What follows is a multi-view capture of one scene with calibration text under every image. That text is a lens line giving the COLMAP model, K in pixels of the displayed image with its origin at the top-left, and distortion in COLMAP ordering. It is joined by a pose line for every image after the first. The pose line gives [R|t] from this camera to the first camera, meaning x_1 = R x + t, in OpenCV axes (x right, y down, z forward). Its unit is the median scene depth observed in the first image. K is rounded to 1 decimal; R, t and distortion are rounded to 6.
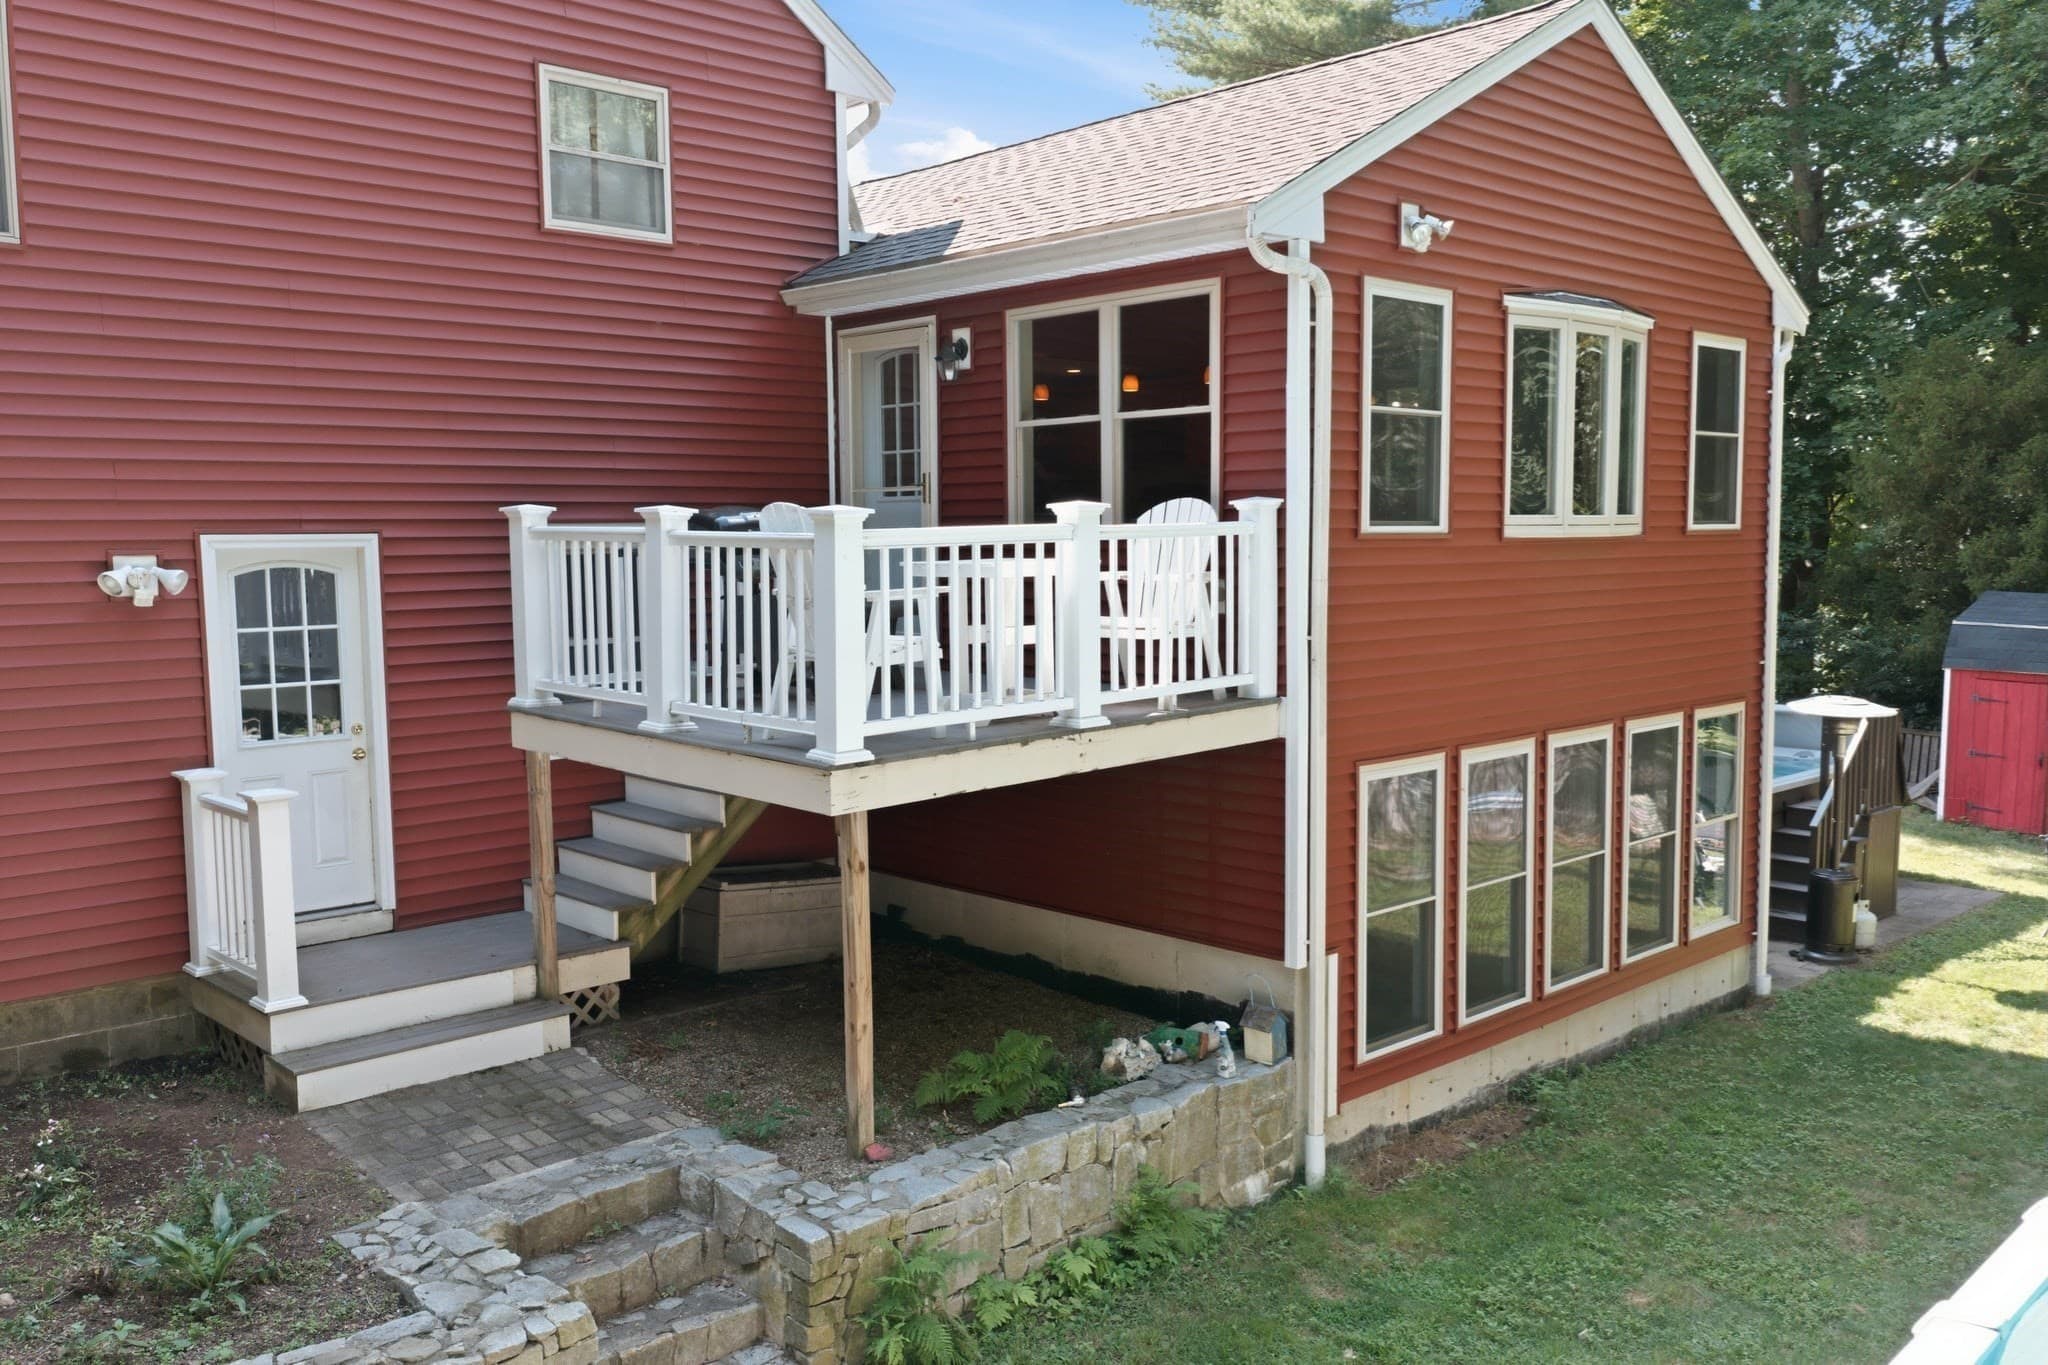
lens RADIAL K [[1682.7, 0, 1024.0], [0, 1682.7, 682.5], [0, 0, 1]] dist [-0.000499, 0.000782]
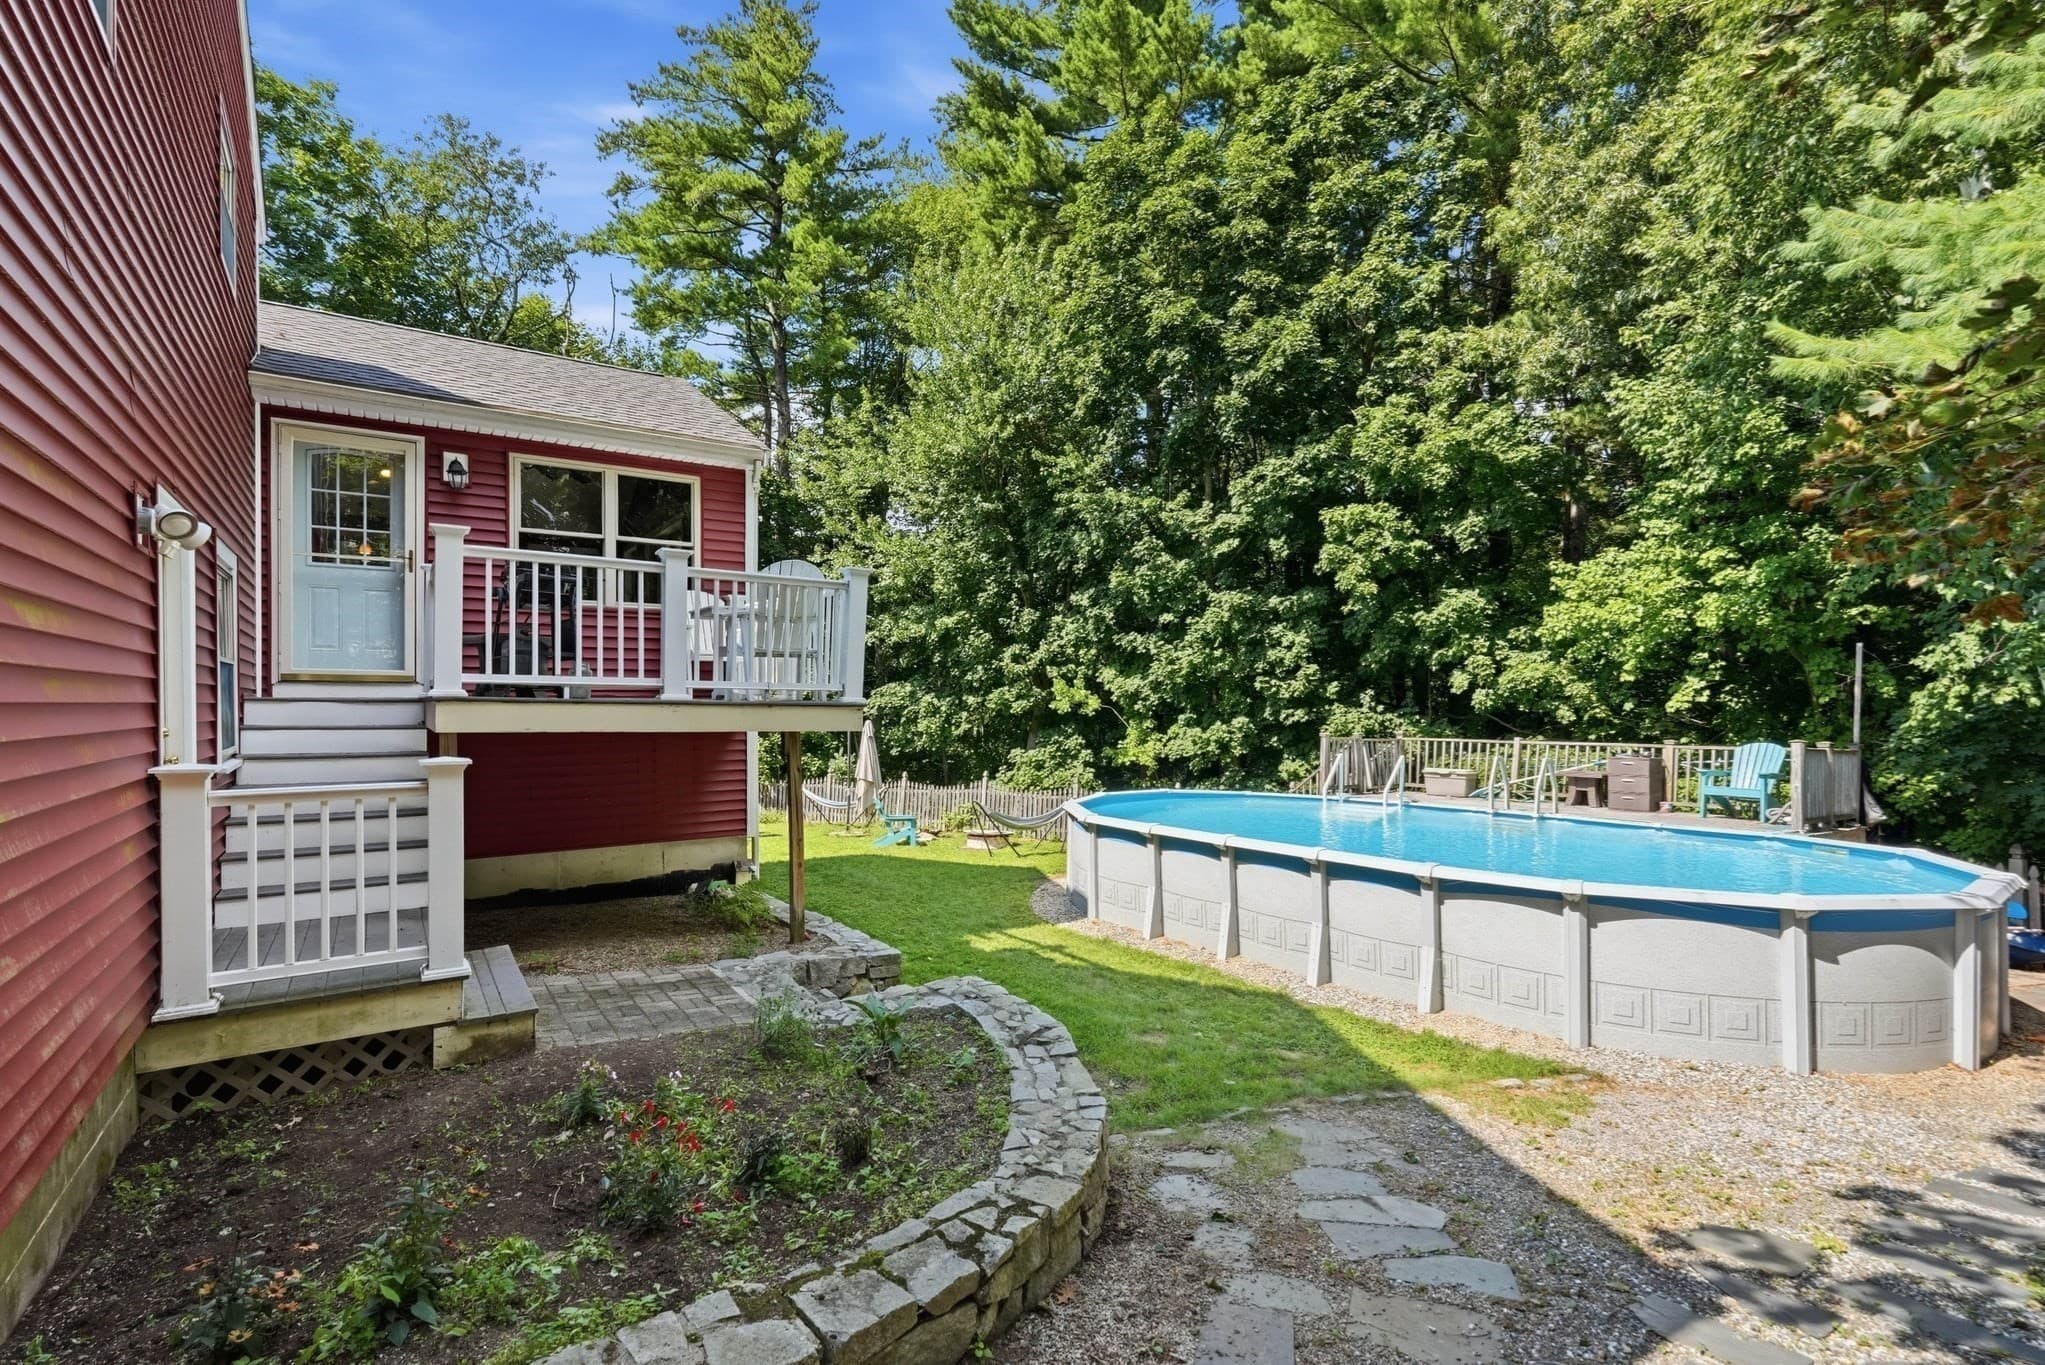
lens RADIAL K [[940.3, 0, 1021.2], [0, 940.3, 664.5], [0, 0, 1]] dist [0.003946, 0.000135]
pose [[0.155987, 0.046920, 0.986644, -0.948069], [0.084530, 0.994573, -0.060662, 0.070291], [-0.984135, 0.092864, 0.151174, 0.551898]]
